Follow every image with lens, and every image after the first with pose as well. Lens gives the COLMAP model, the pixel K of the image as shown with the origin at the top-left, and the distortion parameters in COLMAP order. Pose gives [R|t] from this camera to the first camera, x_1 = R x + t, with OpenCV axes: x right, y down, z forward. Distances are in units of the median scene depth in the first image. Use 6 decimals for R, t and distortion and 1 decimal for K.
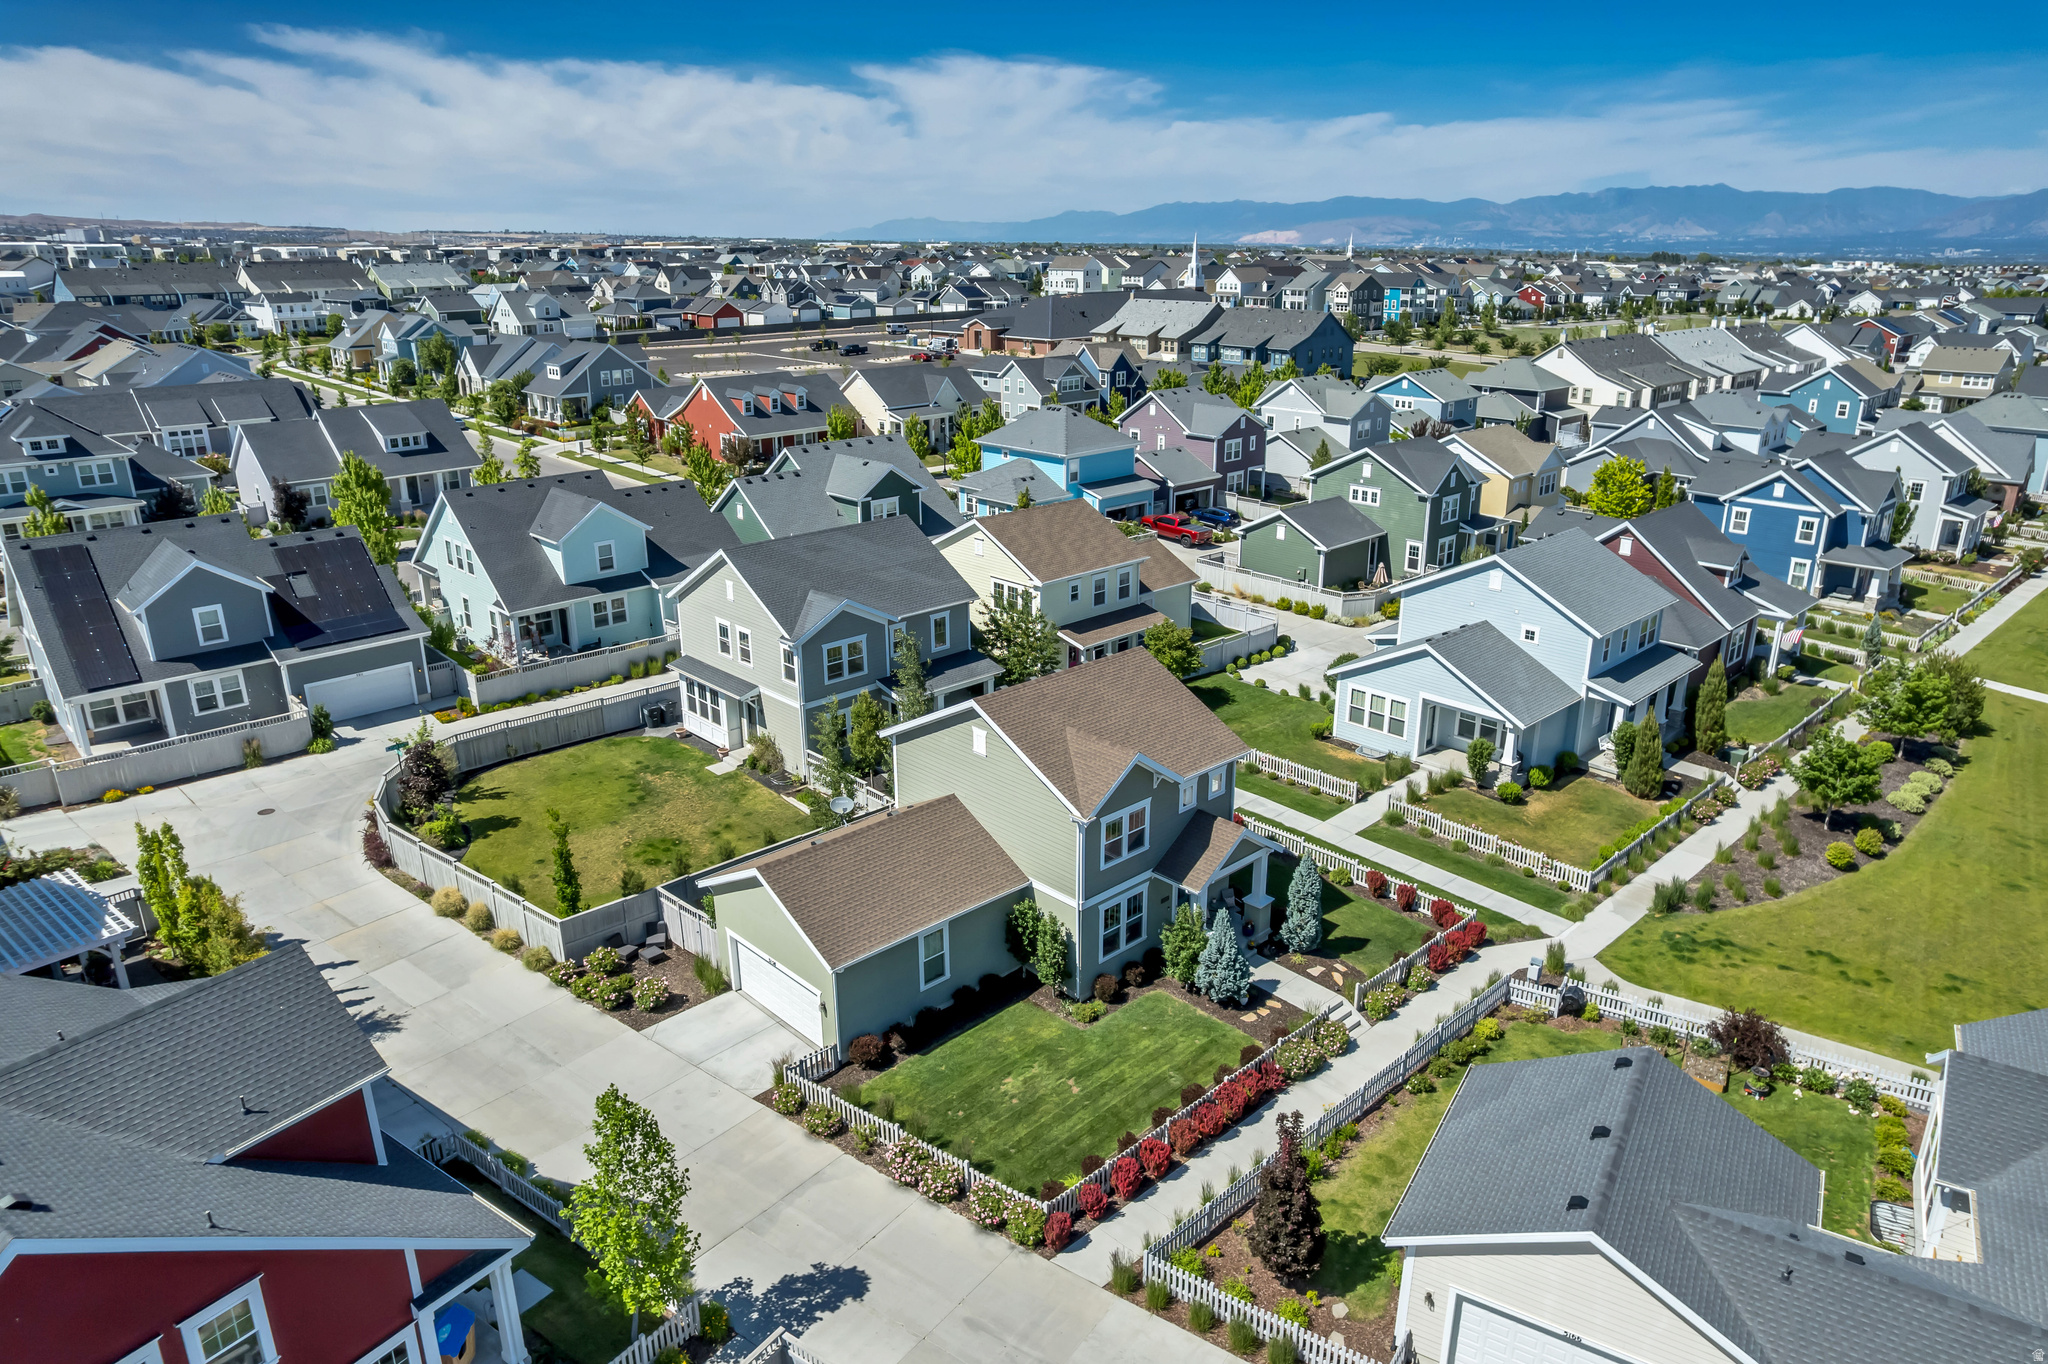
lens RADIAL K [[1334.4, 0, 1024.0], [0, 1334.4, 682.0], [0, 0, 1]] dist [-0.049674, 0.043674]
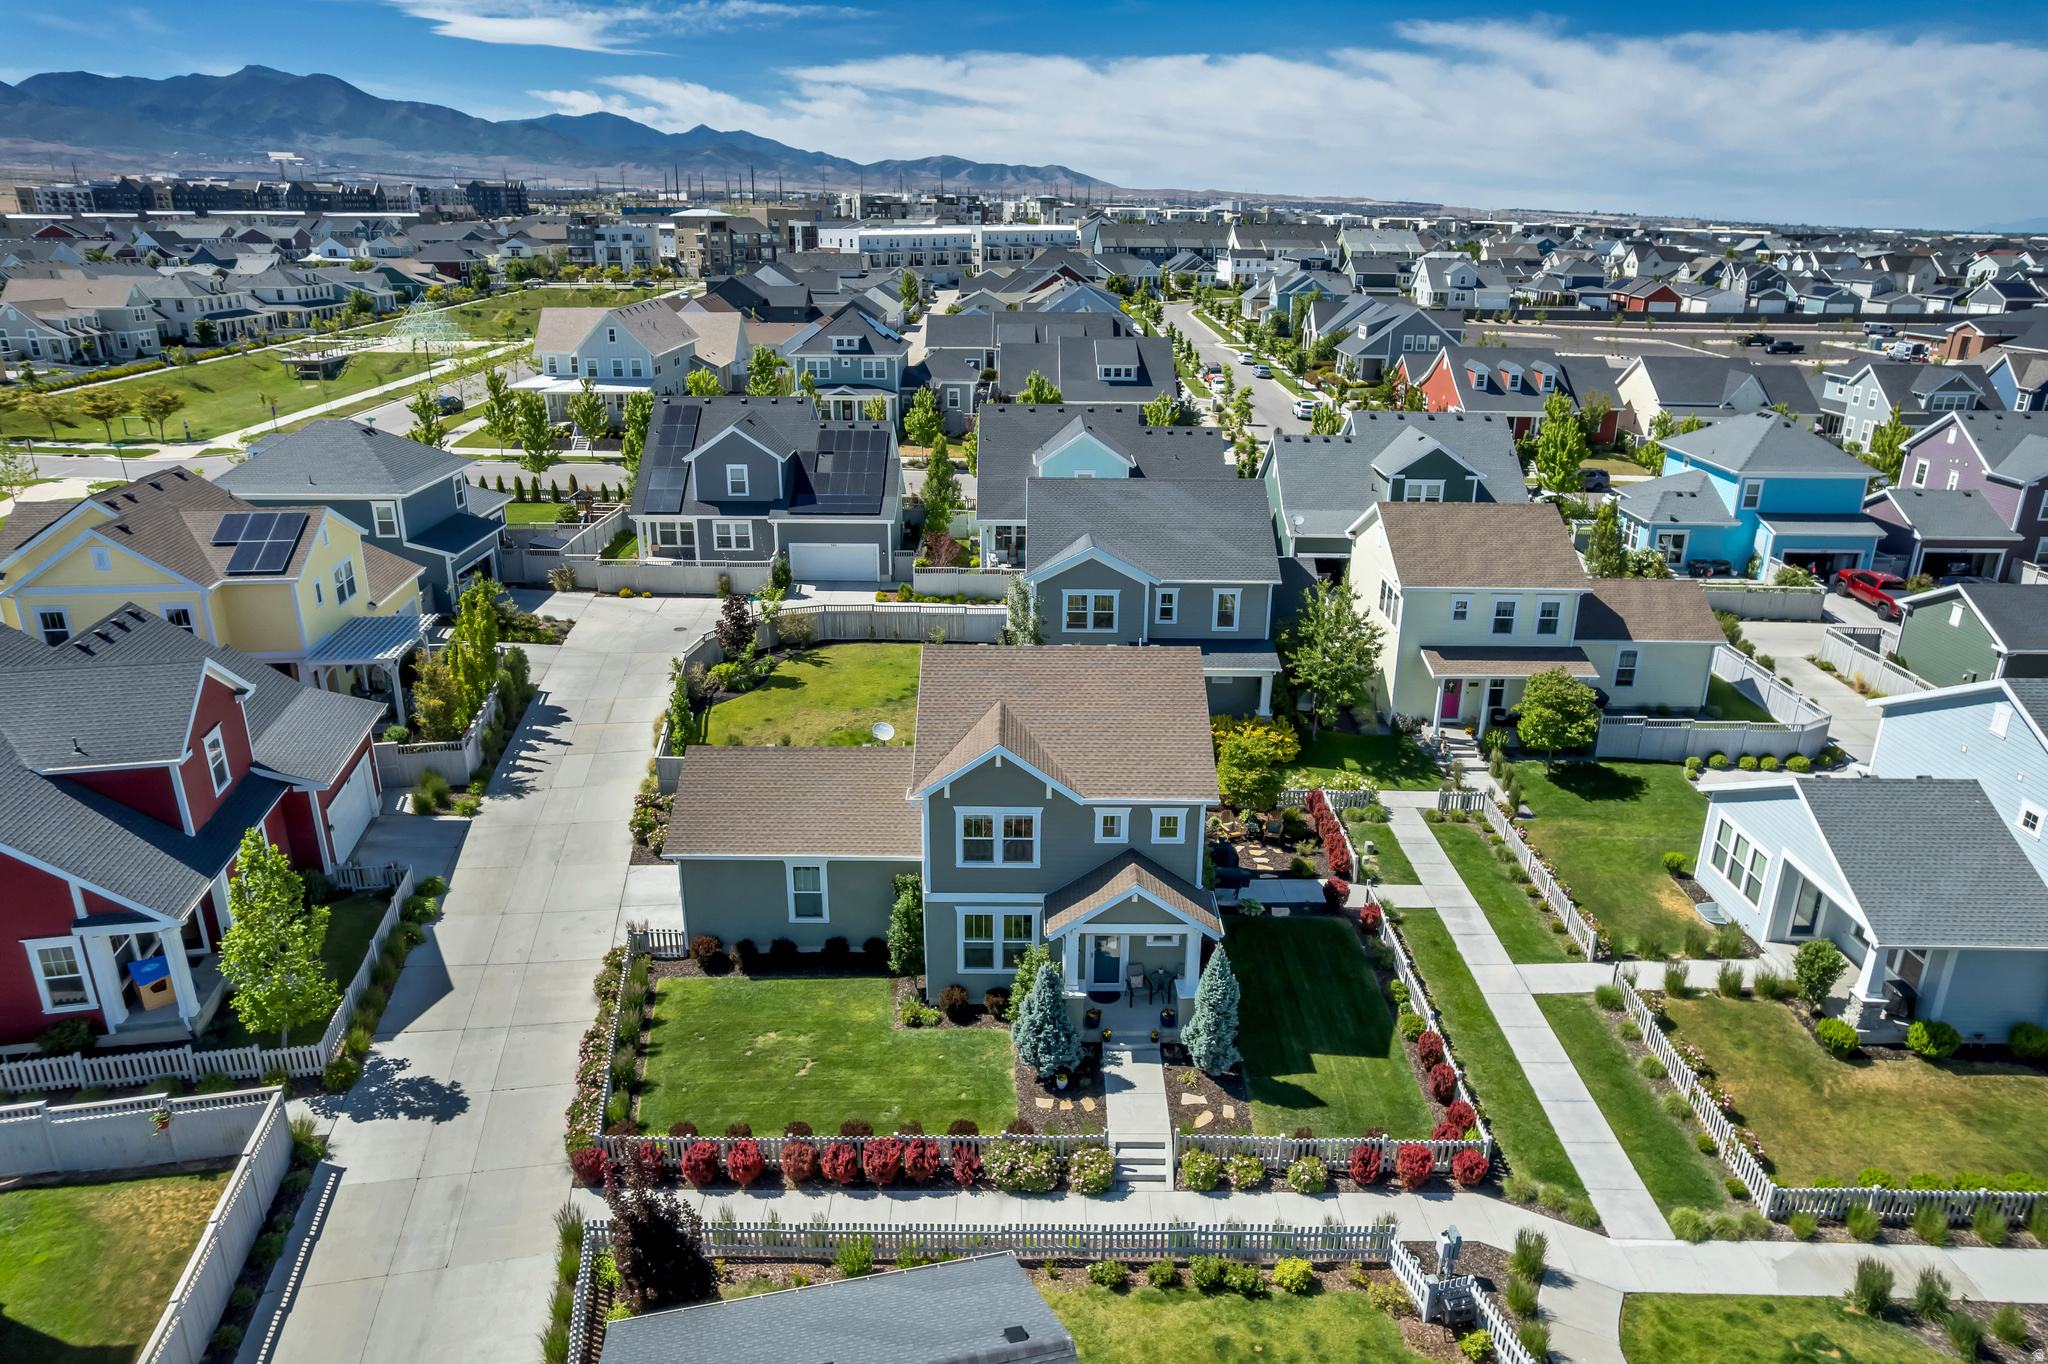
lens RADIAL K [[1332.4, 0, 1024.0], [0, 1332.4, 682.0], [0, 0, 1]] dist [-0.086594, 0.077327]
pose [[0.721718, 0.243316, -0.648012, 0.288137], [-0.234004, 0.966827, 0.102404, -0.034161], [0.651433, 0.077731, 0.754714, 0.171674]]
